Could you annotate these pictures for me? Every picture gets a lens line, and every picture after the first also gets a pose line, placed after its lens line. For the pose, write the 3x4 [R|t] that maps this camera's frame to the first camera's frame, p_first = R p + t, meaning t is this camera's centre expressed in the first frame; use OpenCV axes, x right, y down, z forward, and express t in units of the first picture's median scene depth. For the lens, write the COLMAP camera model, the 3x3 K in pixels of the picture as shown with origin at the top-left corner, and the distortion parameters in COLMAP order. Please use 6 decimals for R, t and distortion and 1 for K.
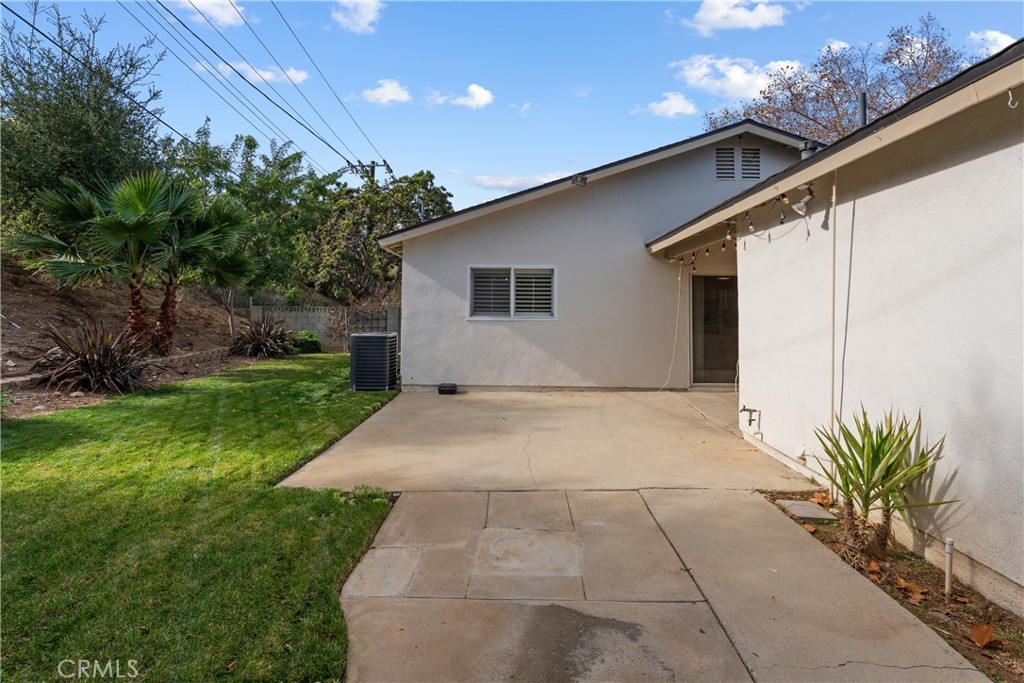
lens RADIAL K [[497.1, 0, 513.9], [0, 497.1, 300.2], [0, 0, 1]] dist [0.013829, 0.000046]
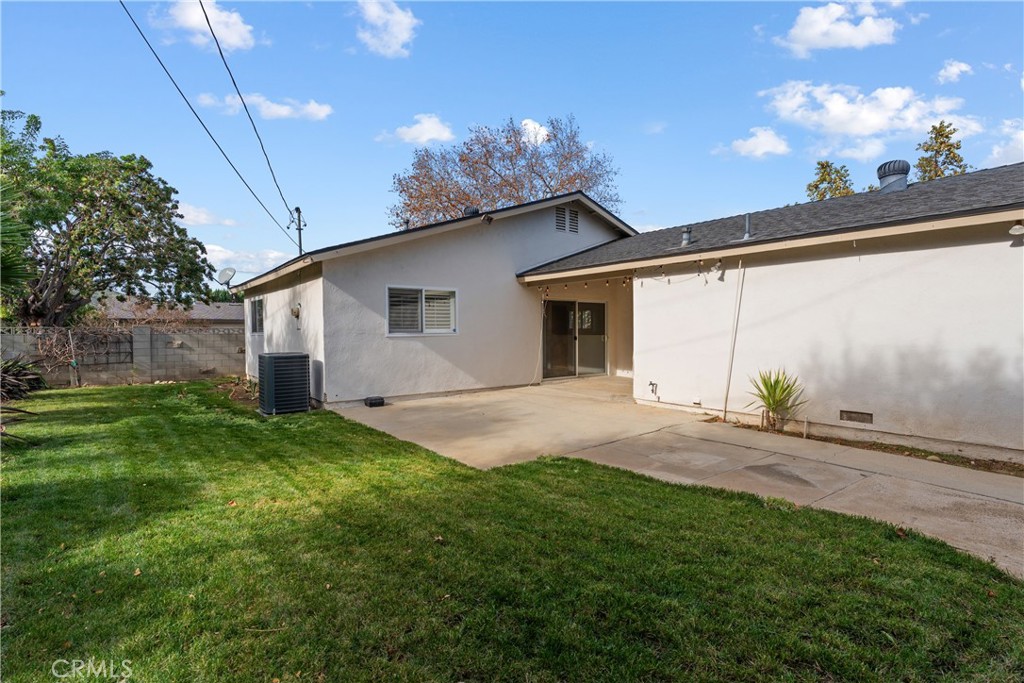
lens RADIAL K [[486.2, 0, 510.4], [0, 486.2, 341.9], [0, 0, 1]] dist [0.002198, 0.000191]
pose [[0.787963, -0.031256, 0.614928, -0.529300], [0.000411, 0.998737, 0.050239, -0.001470], [-0.615722, -0.039334, 0.786981, 0.011129]]
